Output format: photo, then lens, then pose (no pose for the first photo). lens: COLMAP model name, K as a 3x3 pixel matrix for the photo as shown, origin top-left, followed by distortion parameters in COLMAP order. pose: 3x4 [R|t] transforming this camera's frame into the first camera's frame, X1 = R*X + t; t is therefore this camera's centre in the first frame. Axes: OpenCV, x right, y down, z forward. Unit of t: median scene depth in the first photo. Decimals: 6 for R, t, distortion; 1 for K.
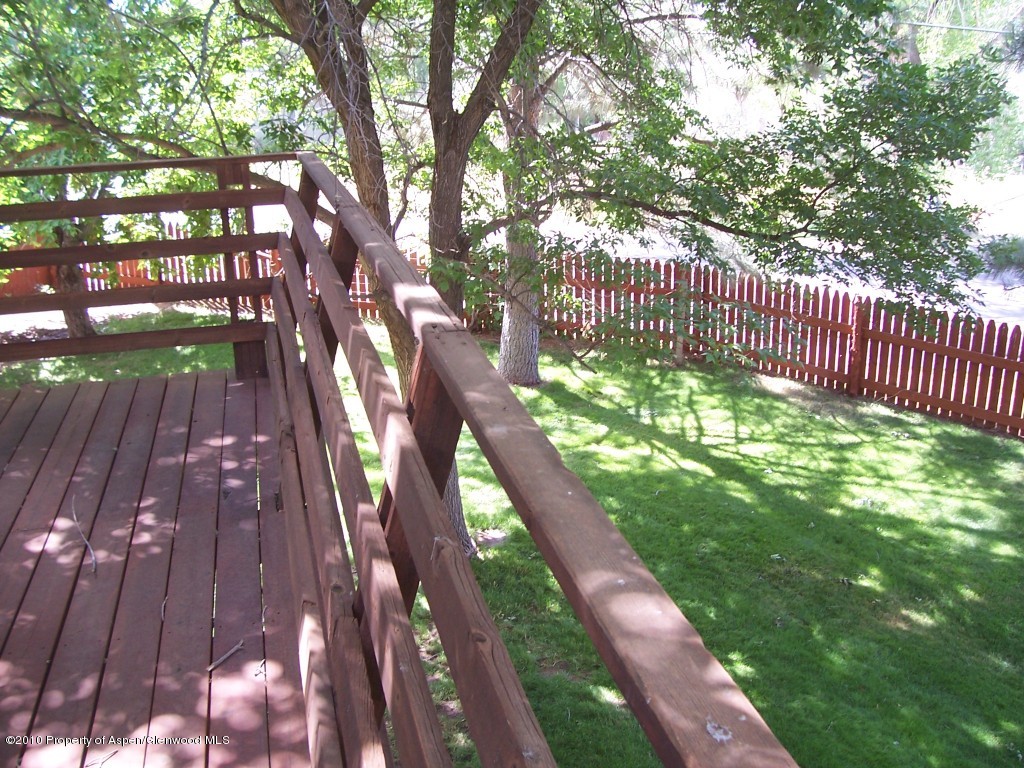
lens RADIAL K [[1027.7, 0, 512.0], [0, 1027.7, 385.7], [0, 0, 1]] dist [-0.125931, 0.000000]
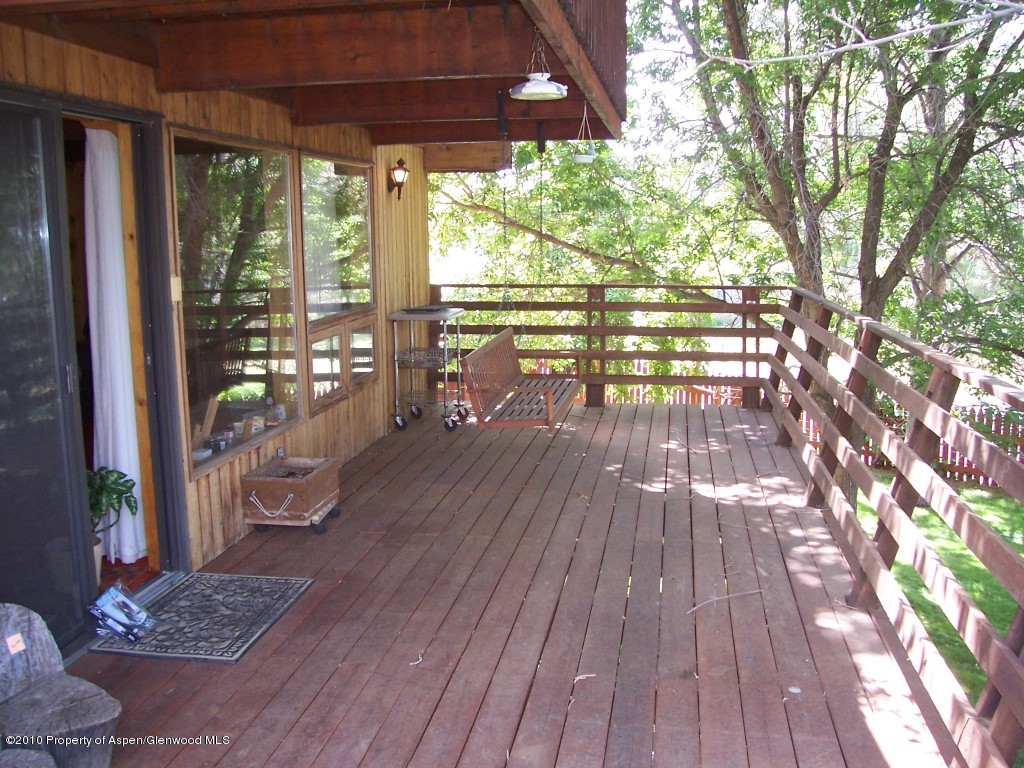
lens RADIAL K [[1027.7, 0, 512.4], [0, 1027.7, 386.0], [0, 0, 1]] dist [-0.125931, 0.000000]
pose [[0.922443, 0.071422, -0.379471, 0.016953], [-0.134214, 0.980775, -0.141658, 0.125934], [0.362058, 0.181602, 0.914295, -0.378185]]
